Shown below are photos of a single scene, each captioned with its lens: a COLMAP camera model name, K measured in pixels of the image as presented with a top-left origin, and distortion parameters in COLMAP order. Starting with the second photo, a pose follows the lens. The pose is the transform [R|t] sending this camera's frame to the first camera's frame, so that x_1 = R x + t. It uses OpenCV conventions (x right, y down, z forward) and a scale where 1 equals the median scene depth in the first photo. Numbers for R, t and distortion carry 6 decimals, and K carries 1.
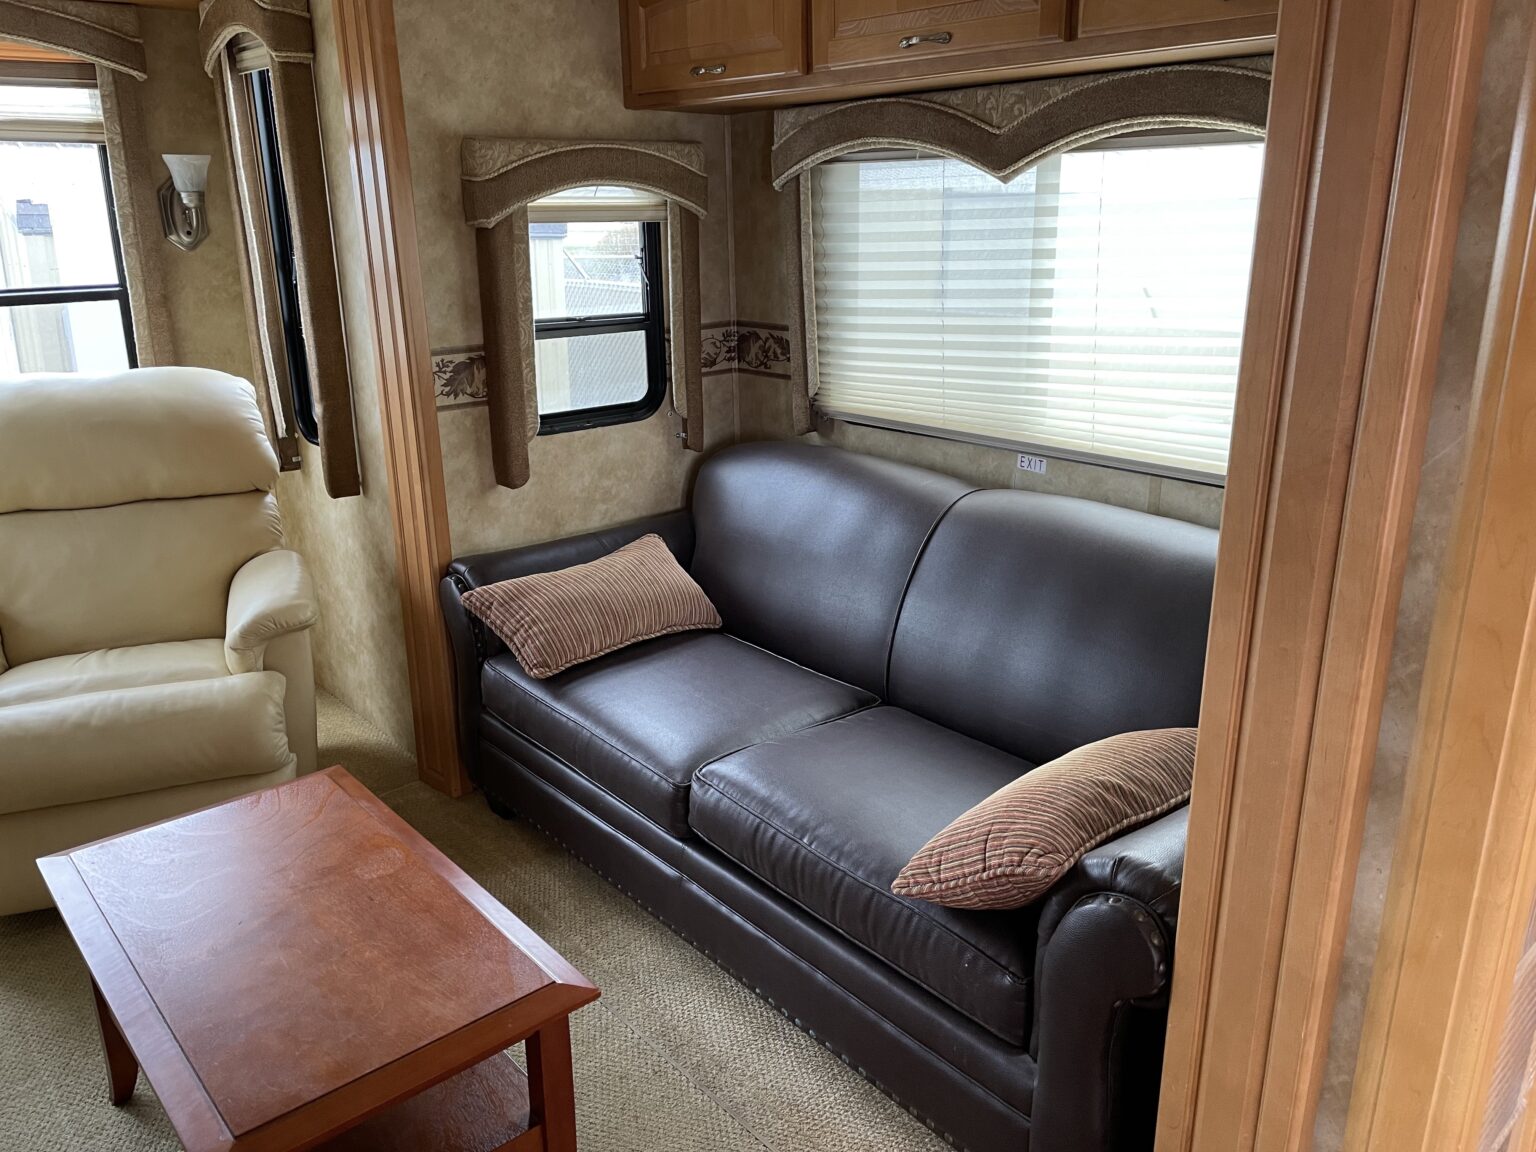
lens RADIAL K [[1163.6, 0, 766.5], [0, 1163.6, 561.4], [0, 0, 1]] dist [0.113860, -0.144108]
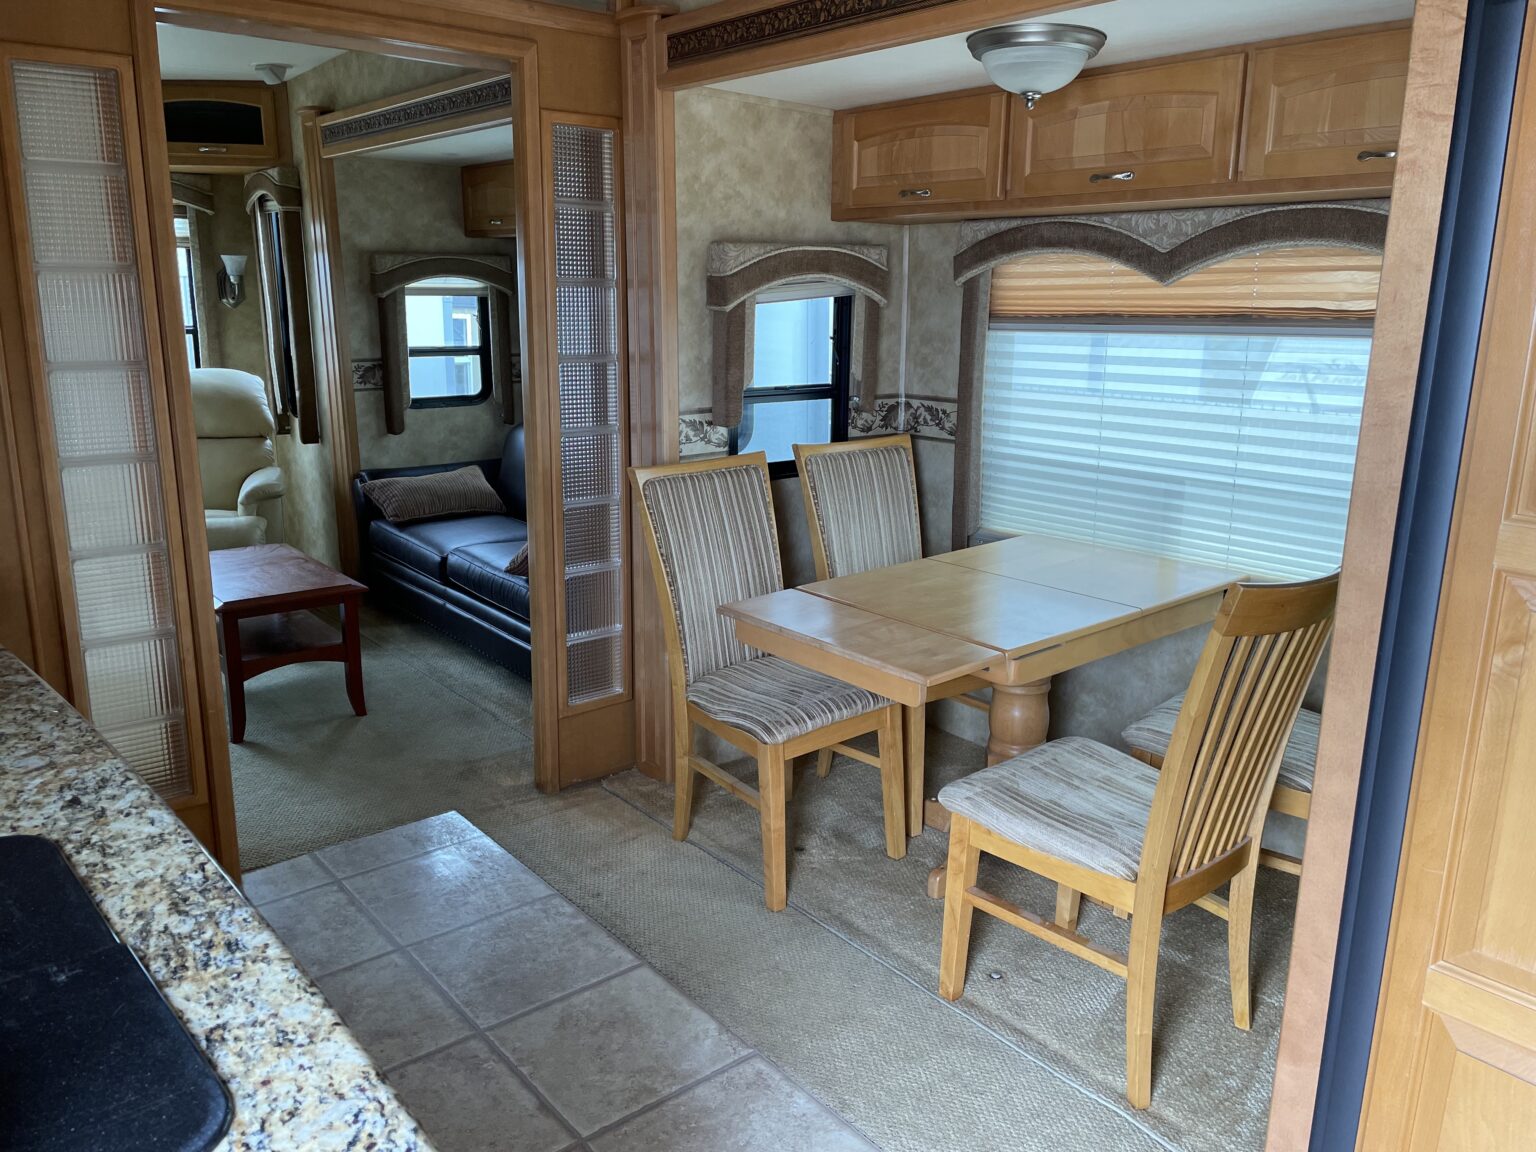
lens RADIAL K [[1163.6, 0, 766.5], [0, 1163.6, 561.4], [0, 0, 1]] dist [0.113860, -0.144108]
pose [[0.999165, 0.025117, -0.032224, 0.441762], [-0.027105, 0.997657, -0.062809, 0.241312], [0.030571, 0.063630, 0.997505, -0.842294]]
